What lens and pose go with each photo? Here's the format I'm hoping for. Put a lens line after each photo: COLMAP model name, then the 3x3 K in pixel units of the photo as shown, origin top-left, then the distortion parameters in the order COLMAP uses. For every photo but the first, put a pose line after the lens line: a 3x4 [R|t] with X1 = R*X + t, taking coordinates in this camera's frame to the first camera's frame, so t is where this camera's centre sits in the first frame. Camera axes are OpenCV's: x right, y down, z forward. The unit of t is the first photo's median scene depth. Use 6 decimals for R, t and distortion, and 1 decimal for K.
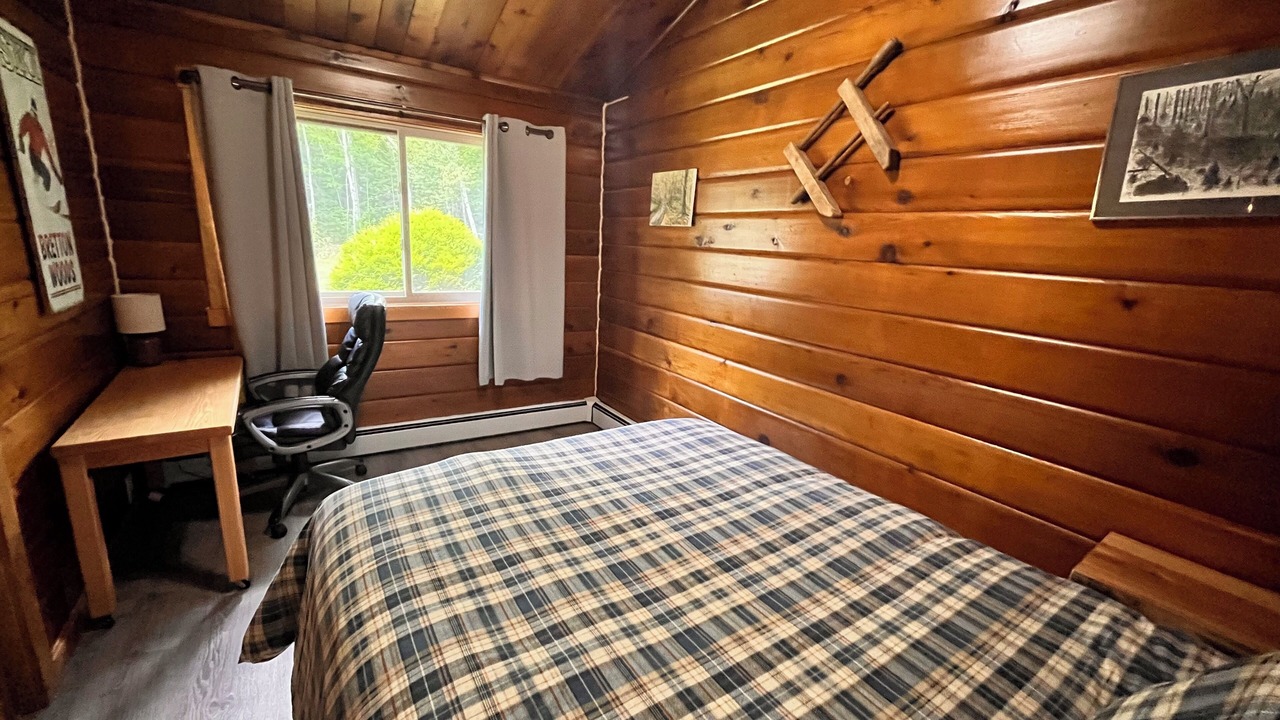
lens RADIAL K [[515.9, 0, 640.0], [0, 515.9, 360.0], [0, 0, 1]] dist [-0.000114, -0.000137]
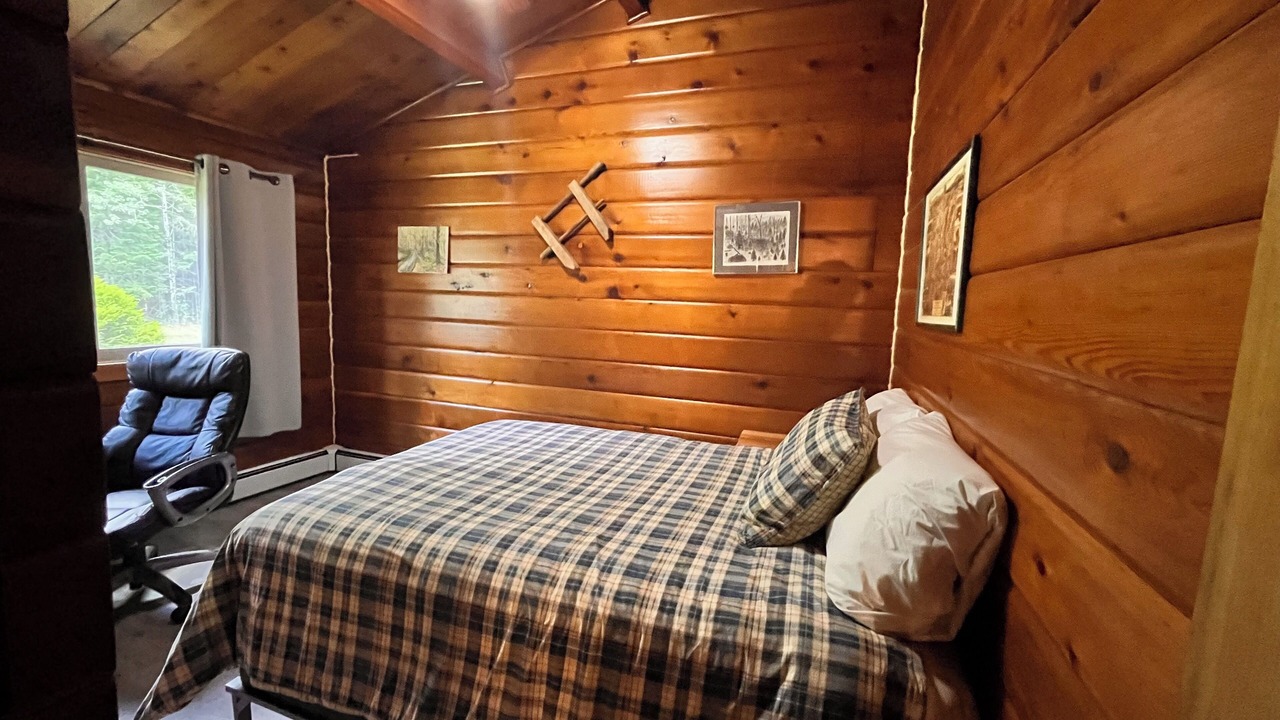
lens RADIAL K [[515.9, 0, 640.0], [0, 515.9, 360.0], [0, 0, 1]] dist [-0.000114, -0.000137]
pose [[0.794958, -0.091046, 0.599794, -0.418754], [0.141417, 0.989248, -0.037269, 0.066379], [-0.589952, 0.114448, 0.799286, -0.279702]]
